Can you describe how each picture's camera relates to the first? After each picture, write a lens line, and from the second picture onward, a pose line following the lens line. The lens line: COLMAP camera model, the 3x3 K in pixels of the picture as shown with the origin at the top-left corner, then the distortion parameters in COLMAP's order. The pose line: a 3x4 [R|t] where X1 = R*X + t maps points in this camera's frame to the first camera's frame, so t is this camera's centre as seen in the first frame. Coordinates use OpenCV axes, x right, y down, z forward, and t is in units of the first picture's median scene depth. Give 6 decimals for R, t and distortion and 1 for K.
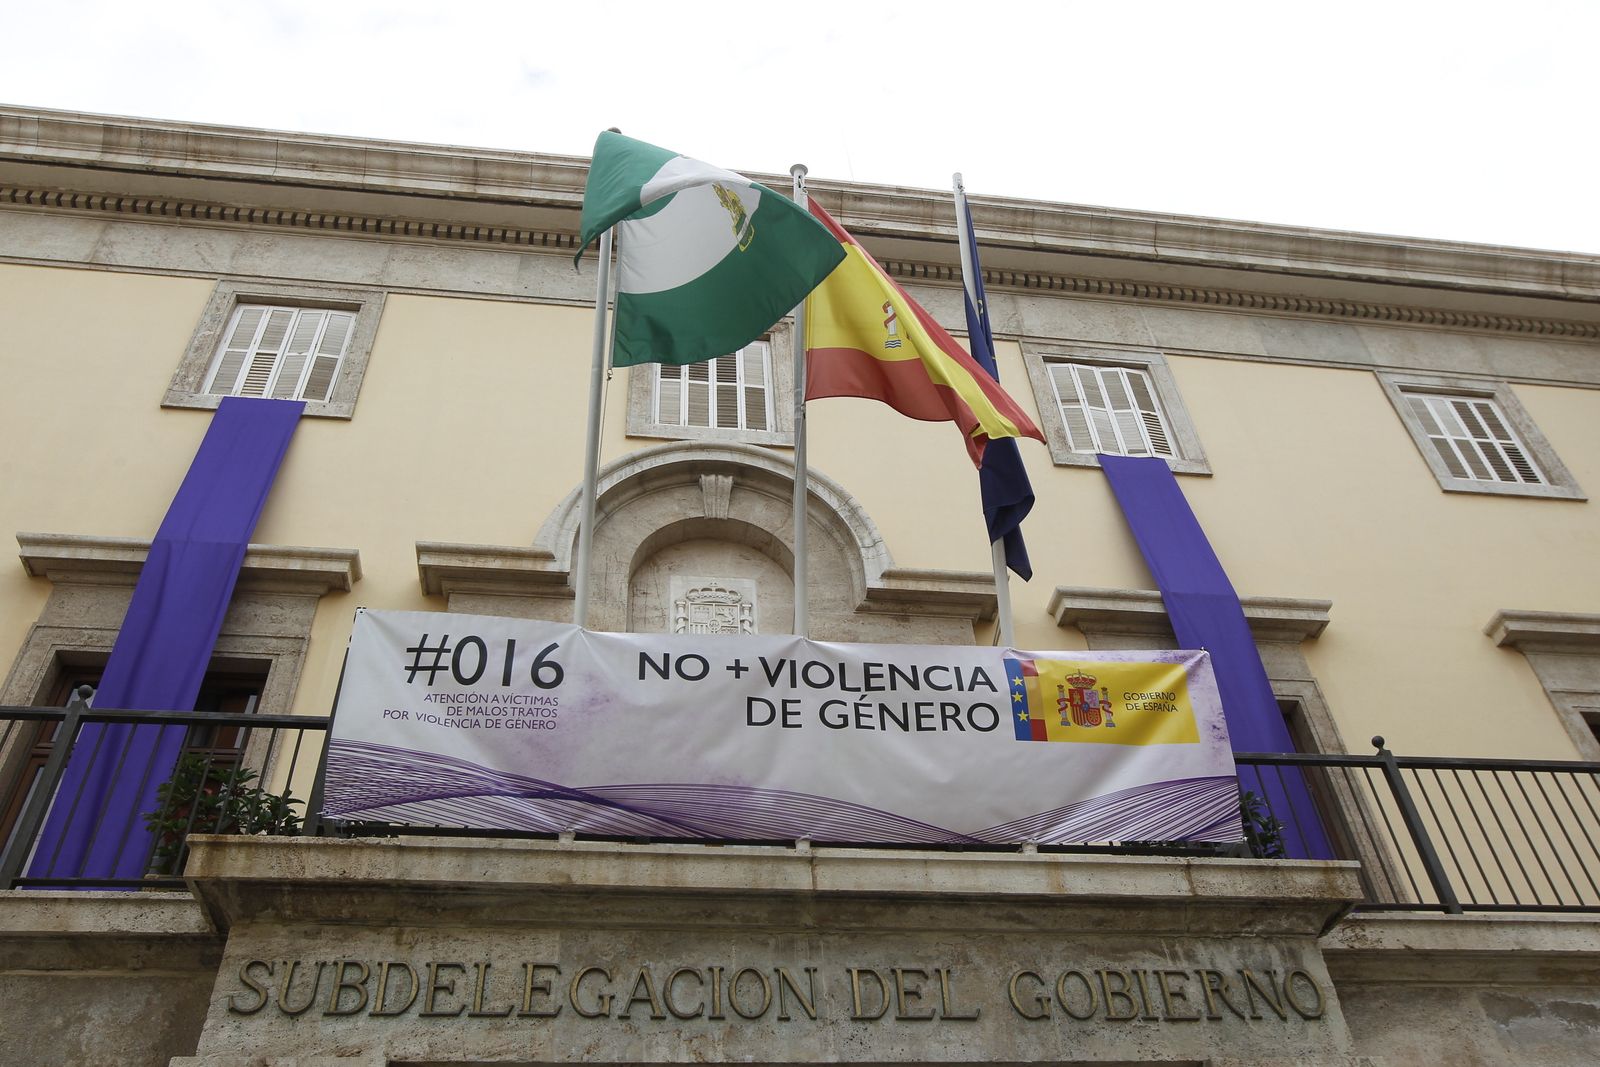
lens RADIAL K [[1252.4, 0, 803.0], [0, 1252.4, 518.3], [0, 0, 1]] dist [-0.052611, 0.061962]
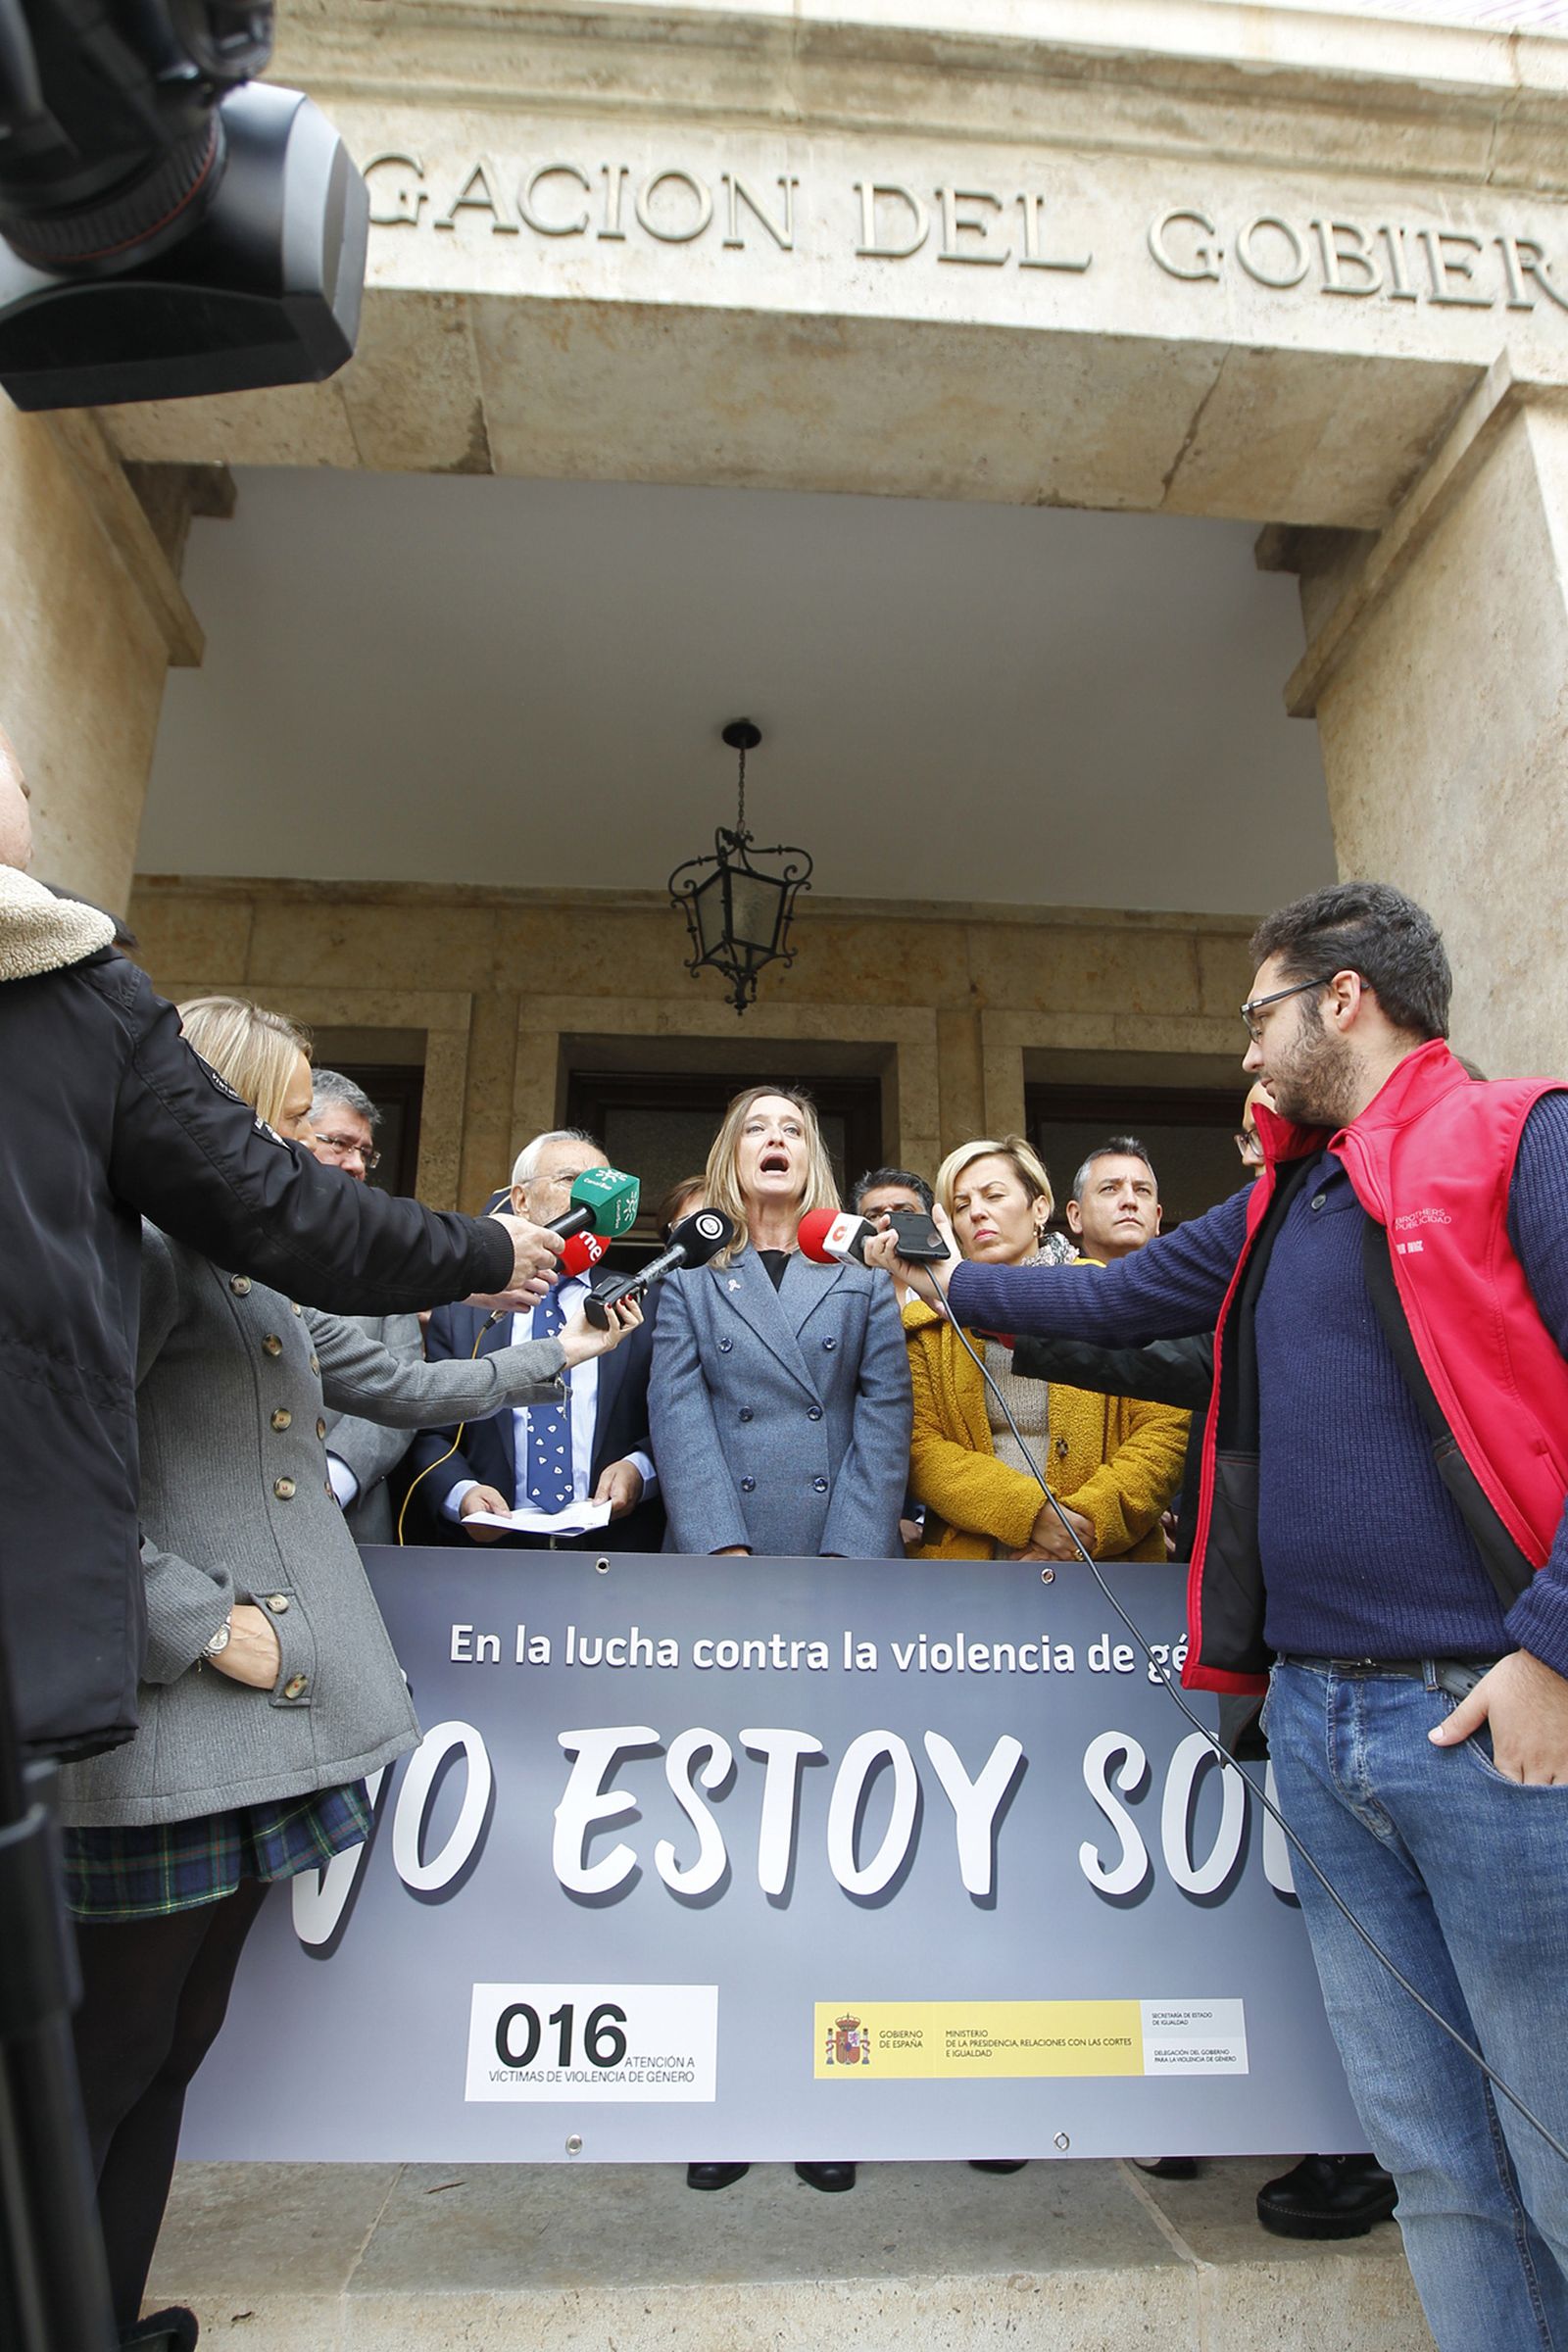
lens RADIAL K [[1386.5, 0, 790.2], [0, 1386.5, 1161.9], [0, 0, 1]] dist [-0.062645, 0.031552]
pose [[0.996899, 0.037249, -0.069318, 0.061783], [-0.001870, 0.891842, 0.452343, 0.455528], [0.078669, -0.450811, 0.889146, 0.260614]]
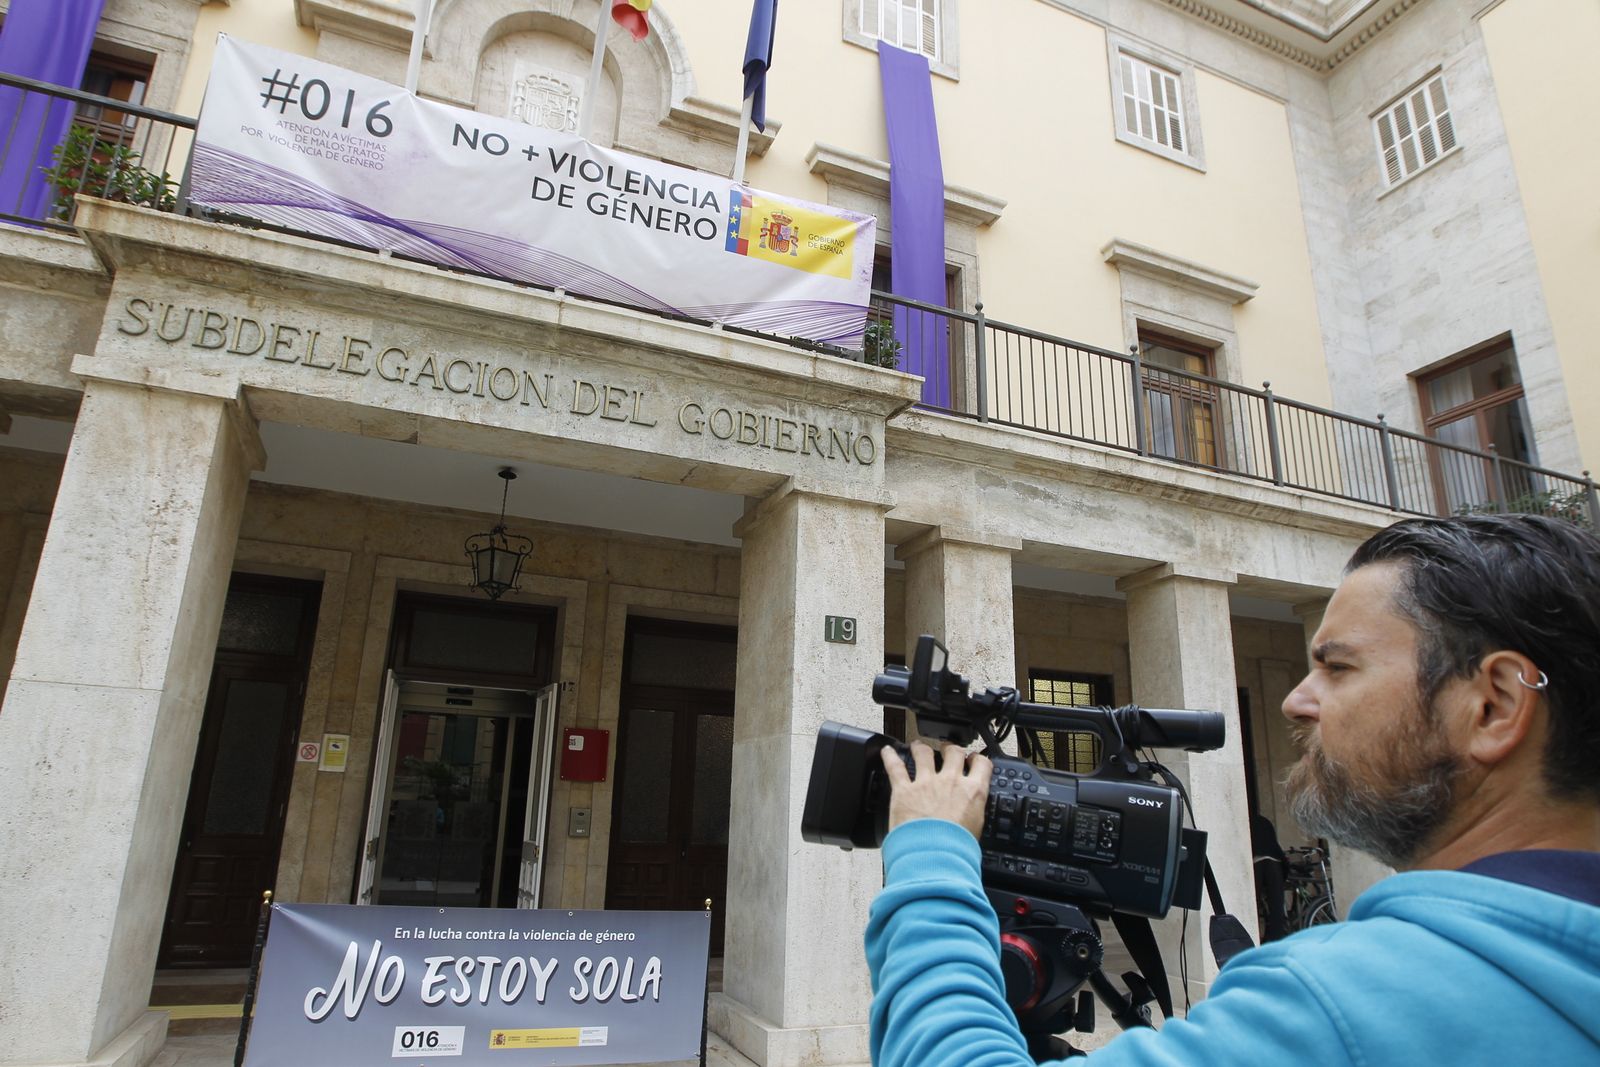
lens RADIAL K [[943.2, 0, 786.4], [0, 943.2, 523.3], [0, 0, 1]] dist [-0.062645, 0.031552]
pose [[0.964282, 0.151474, 0.217290, 0.059526], [-0.233966, 0.871670, 0.430640, -0.028203], [-0.124174, -0.466097, 0.875976, -0.084716]]
